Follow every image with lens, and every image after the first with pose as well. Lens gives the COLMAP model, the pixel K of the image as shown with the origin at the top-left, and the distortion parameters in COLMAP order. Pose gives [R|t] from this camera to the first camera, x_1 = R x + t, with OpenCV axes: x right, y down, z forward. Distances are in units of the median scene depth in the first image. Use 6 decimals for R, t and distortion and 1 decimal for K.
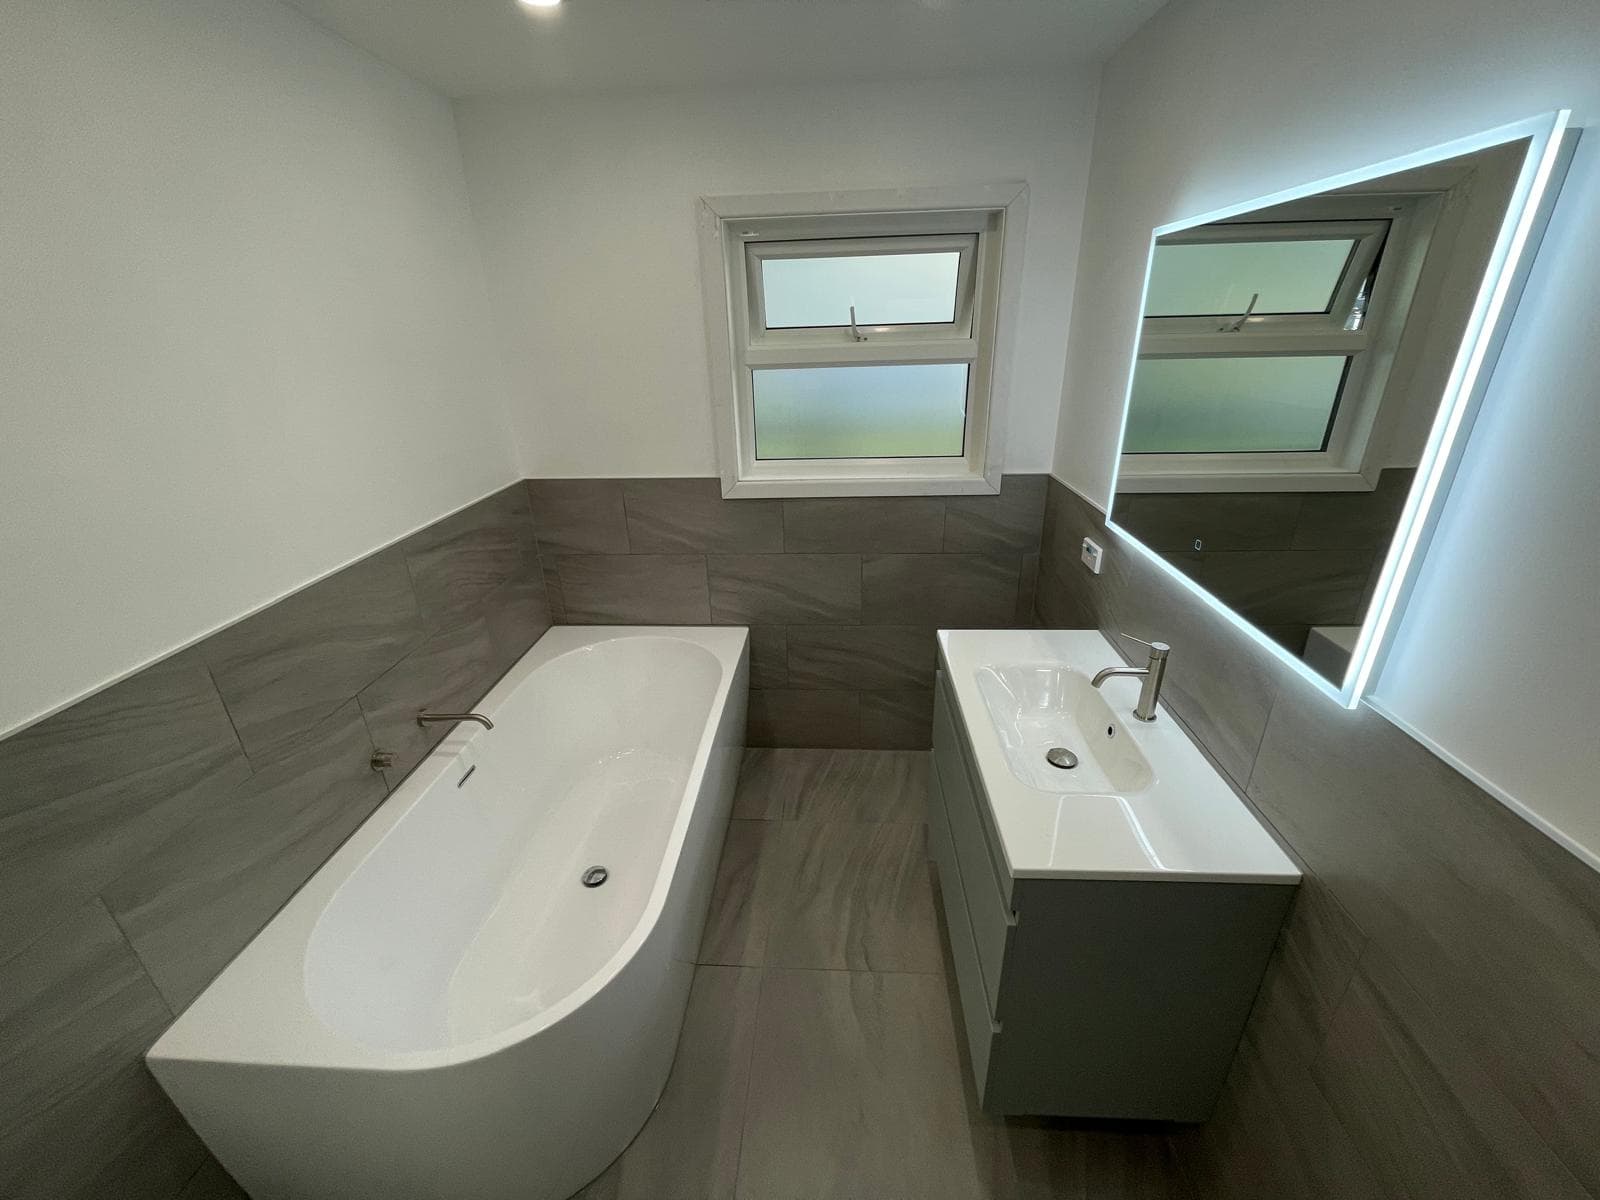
lens RADIAL K [[646.1, 0, 800.5], [0, 646.1, 602.0], [0, 0, 1]] dist [-0.000045, 0.000021]
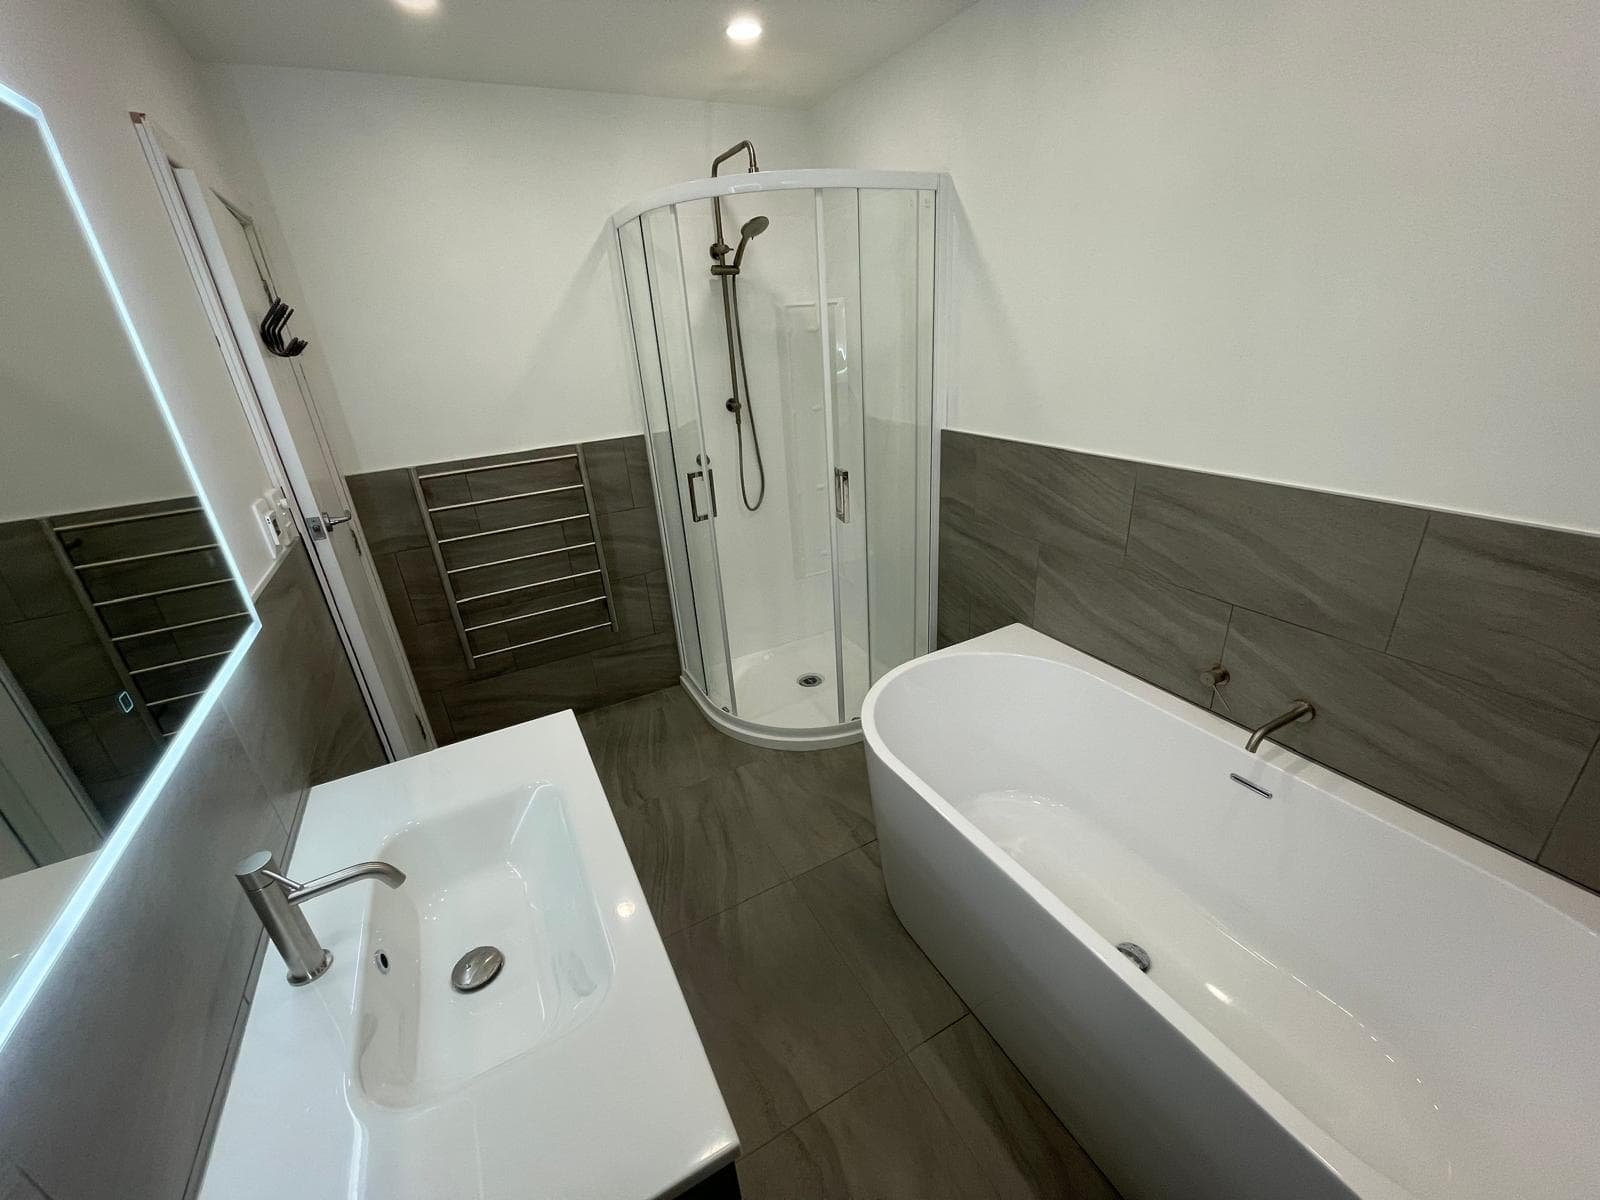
lens RADIAL K [[646.1, 0, 798.4], [0, 646.1, 597.1], [0, 0, 1]] dist [-0.000045, 0.000021]
pose [[-0.853205, 0.276223, -0.442428, 0.302106], [-0.125653, 0.714413, 0.688349, -0.450461], [0.506214, 0.642895, -0.574833, 1.209568]]
